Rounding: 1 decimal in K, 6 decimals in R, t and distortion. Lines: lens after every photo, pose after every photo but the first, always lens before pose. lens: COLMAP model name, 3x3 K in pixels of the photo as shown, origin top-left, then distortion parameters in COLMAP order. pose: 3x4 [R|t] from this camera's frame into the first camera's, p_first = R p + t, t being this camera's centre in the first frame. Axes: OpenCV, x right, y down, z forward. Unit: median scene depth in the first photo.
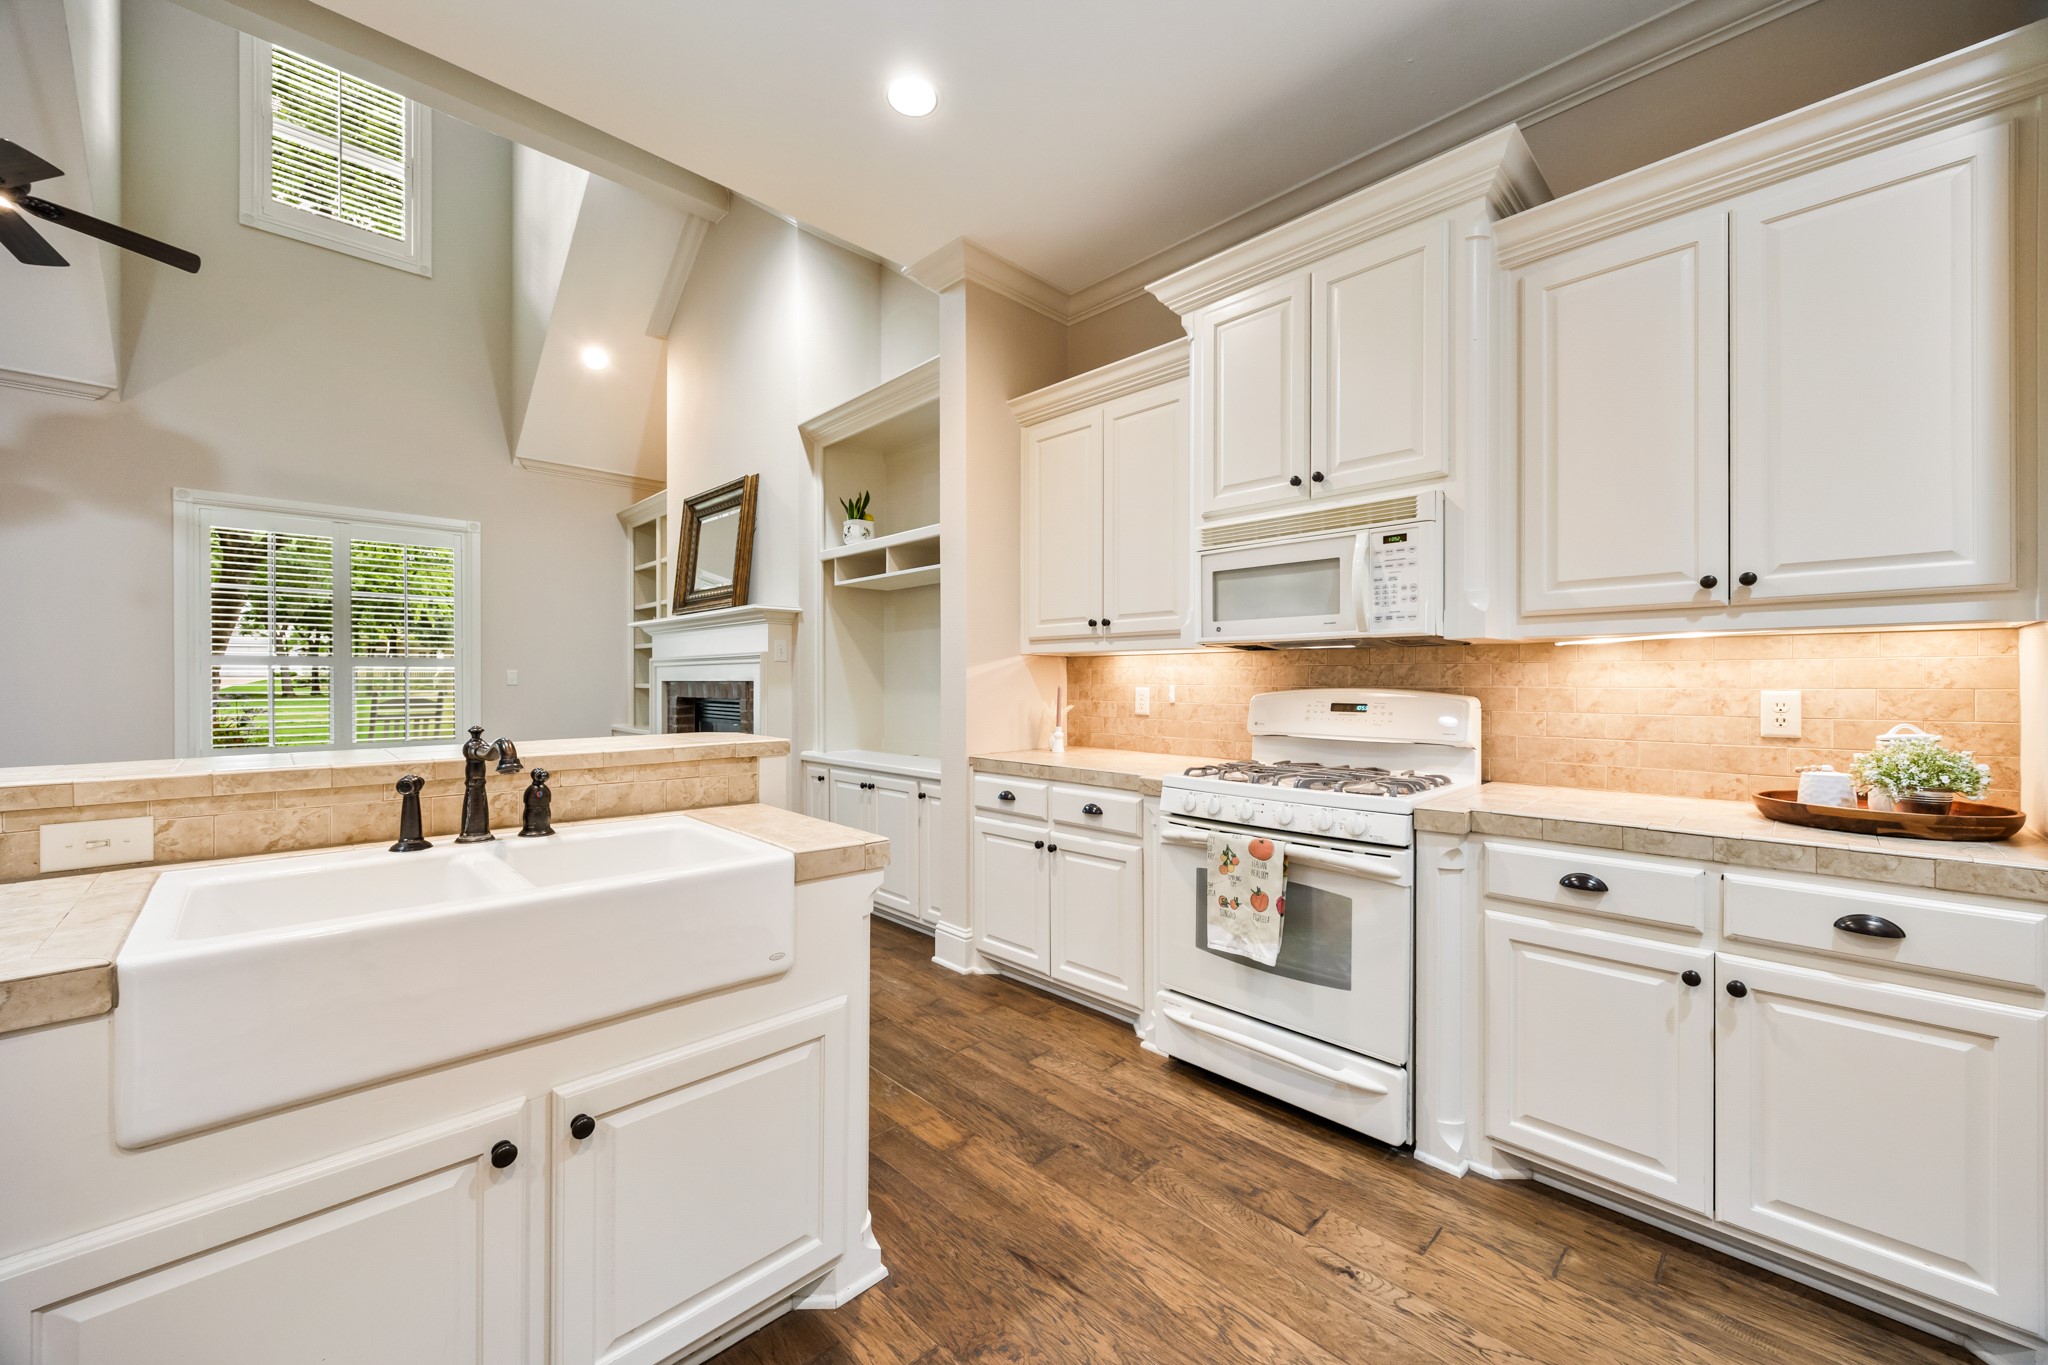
lens RADIAL K [[781.7, 0, 1030.5], [0, 781.7, 681.9], [0, 0, 1]] dist [-0.002168, 0.000707]
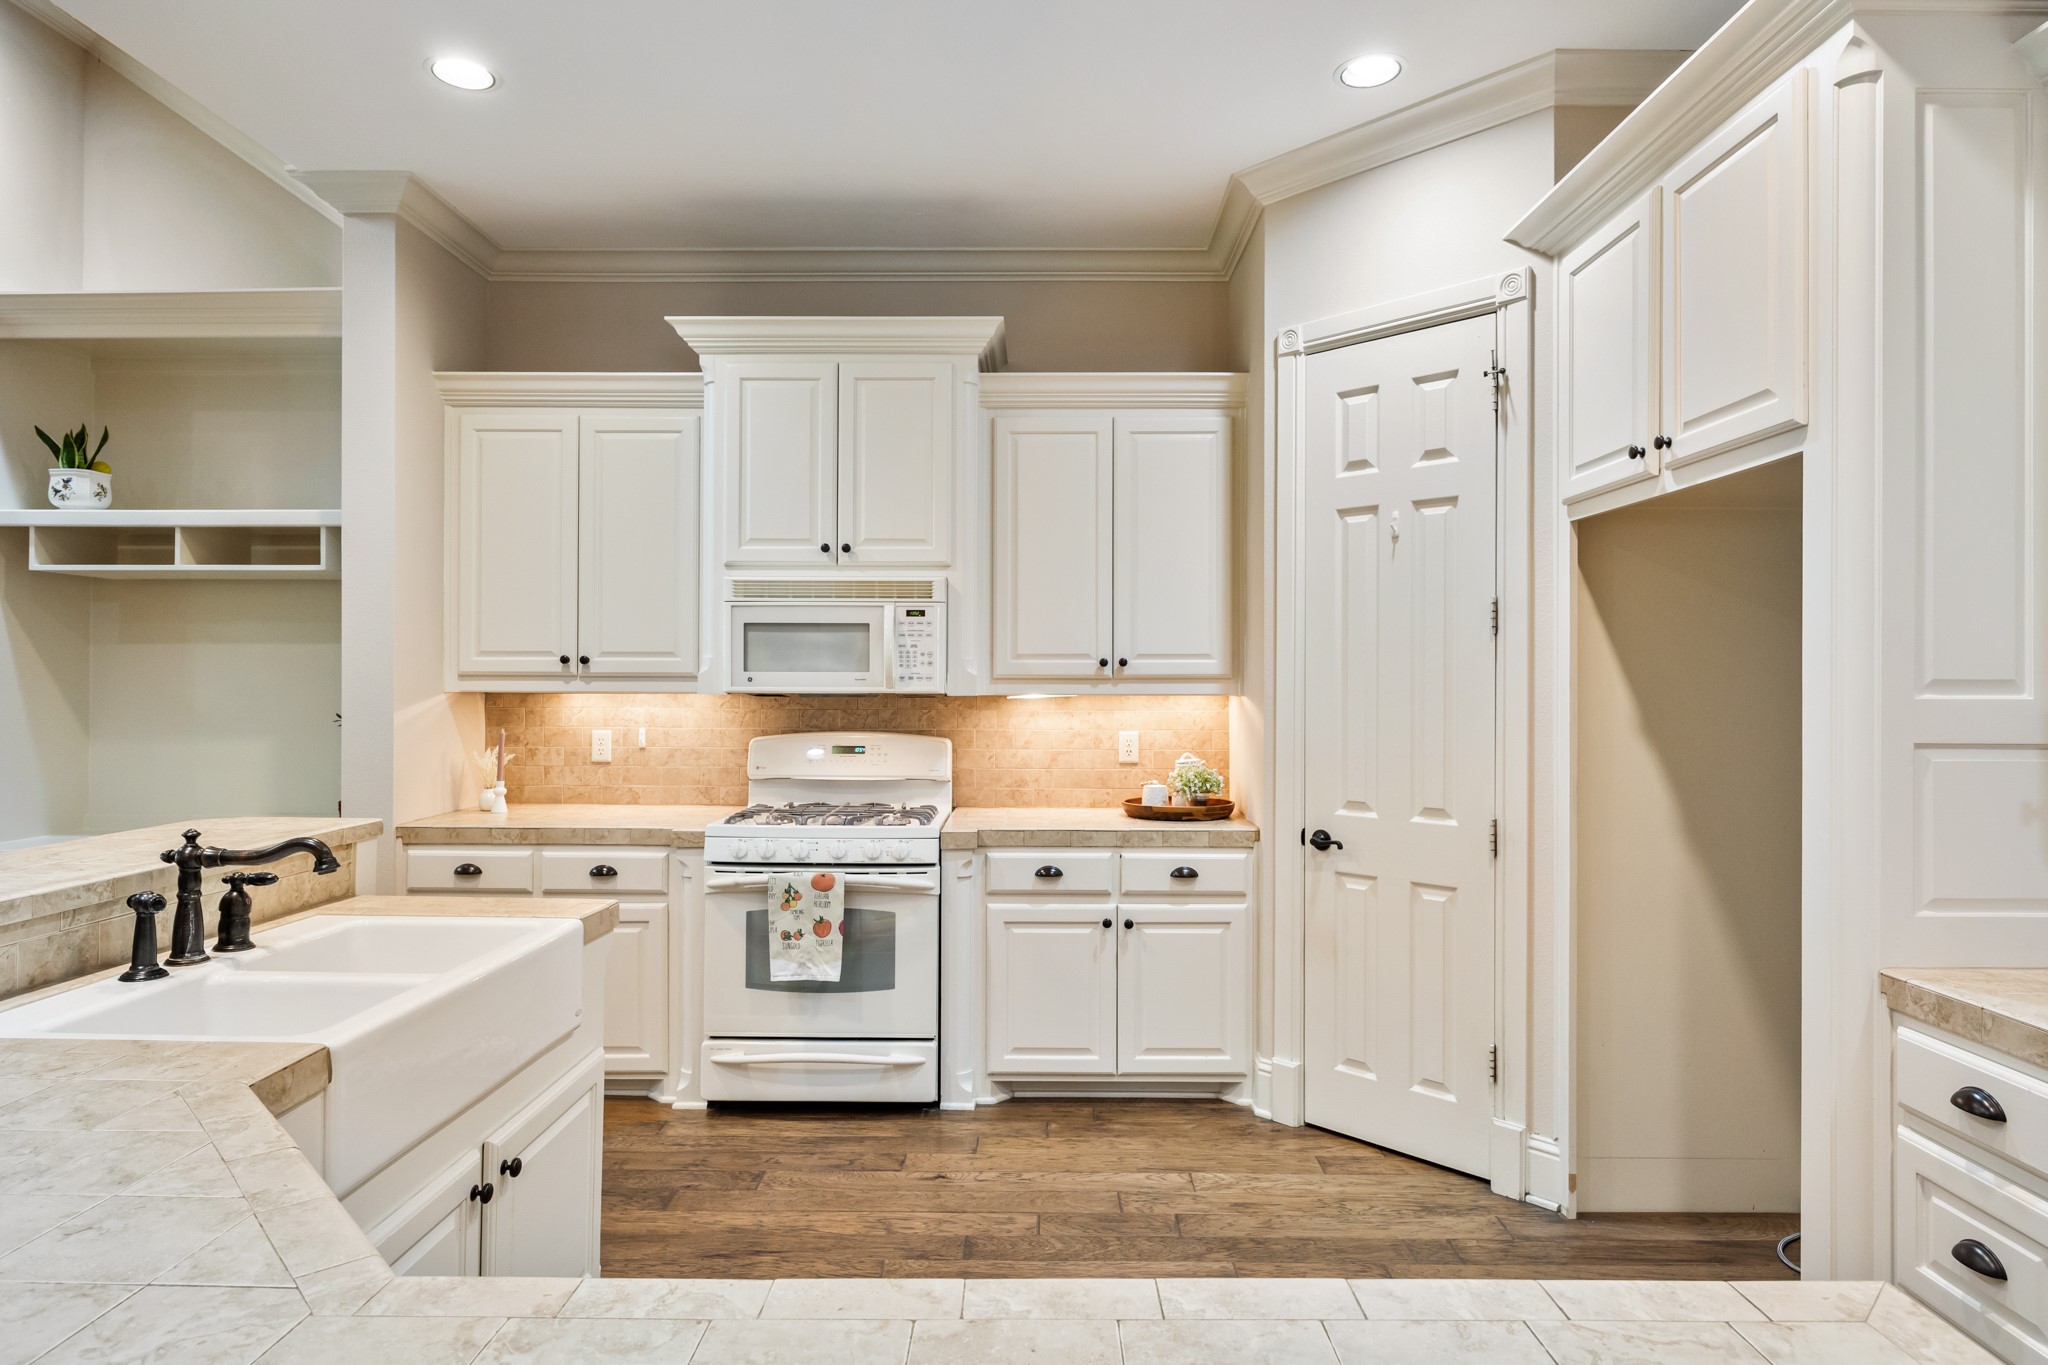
lens RADIAL K [[1142.8, 0, 1029.5], [0, 1142.8, 671.6], [0, 0, 1]] dist [0.001751, -0.001779]
pose [[0.710826, 0.008608, 0.703315, -0.647419], [-0.002858, 0.999952, -0.009350, -0.075092], [-0.703362, 0.004636, 0.710817, -0.382458]]
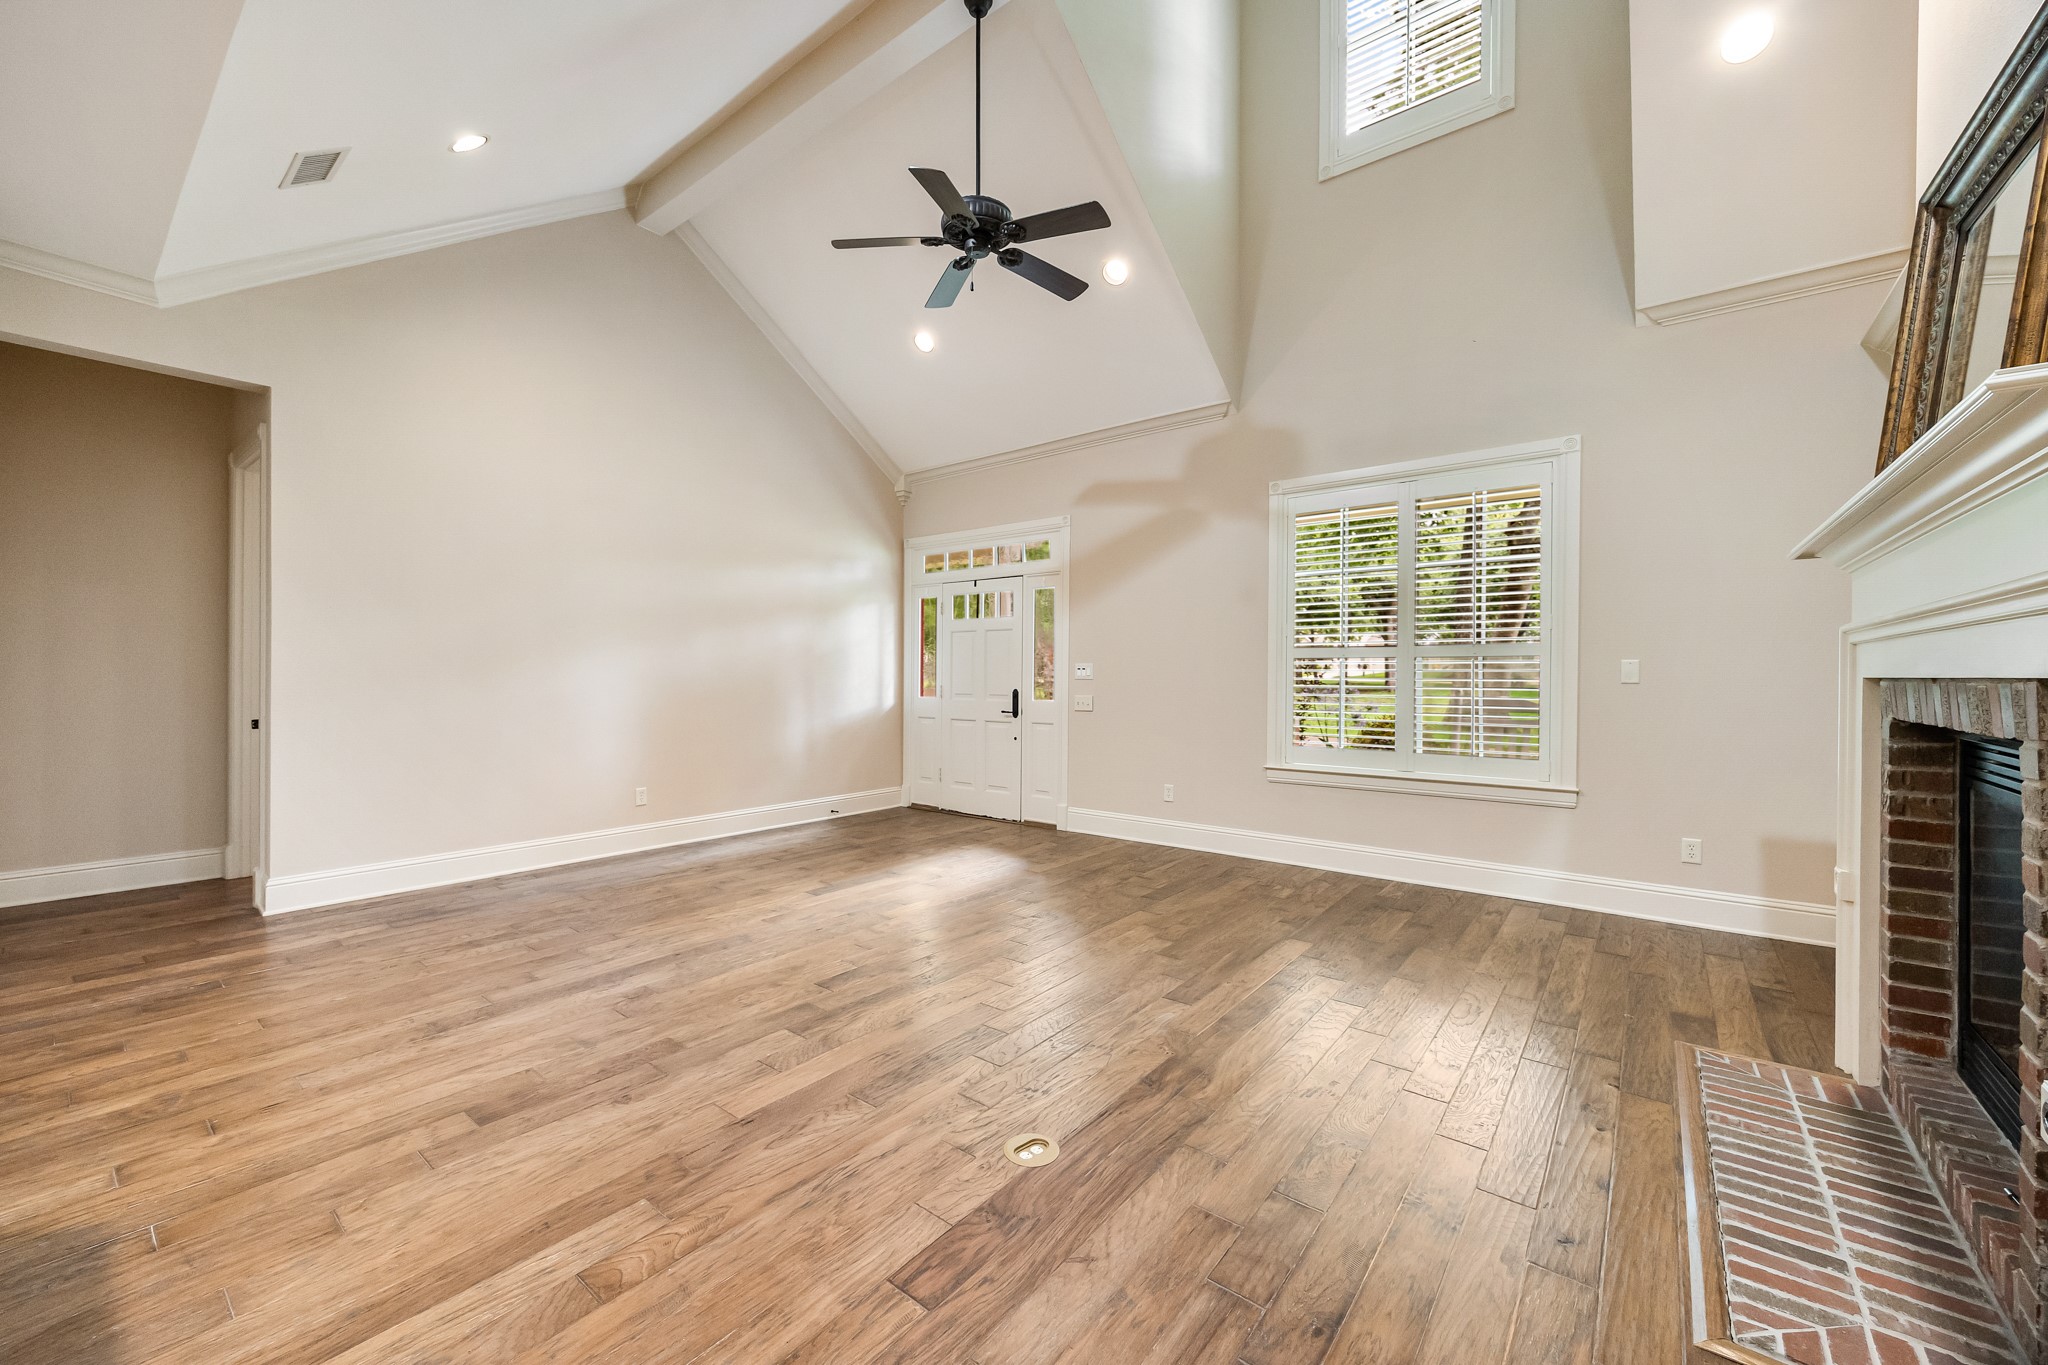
lens RADIAL K [[781.7, 0, 1013.3], [0, 781.7, 689.8], [0, 0, 1]] dist [-0.002168, 0.000707]
pose [[0.115451, 0.020772, -0.993096, -0.294823], [-0.005922, 0.999778, 0.020223, -0.001685], [0.993296, 0.003546, 0.115548, 1.284319]]
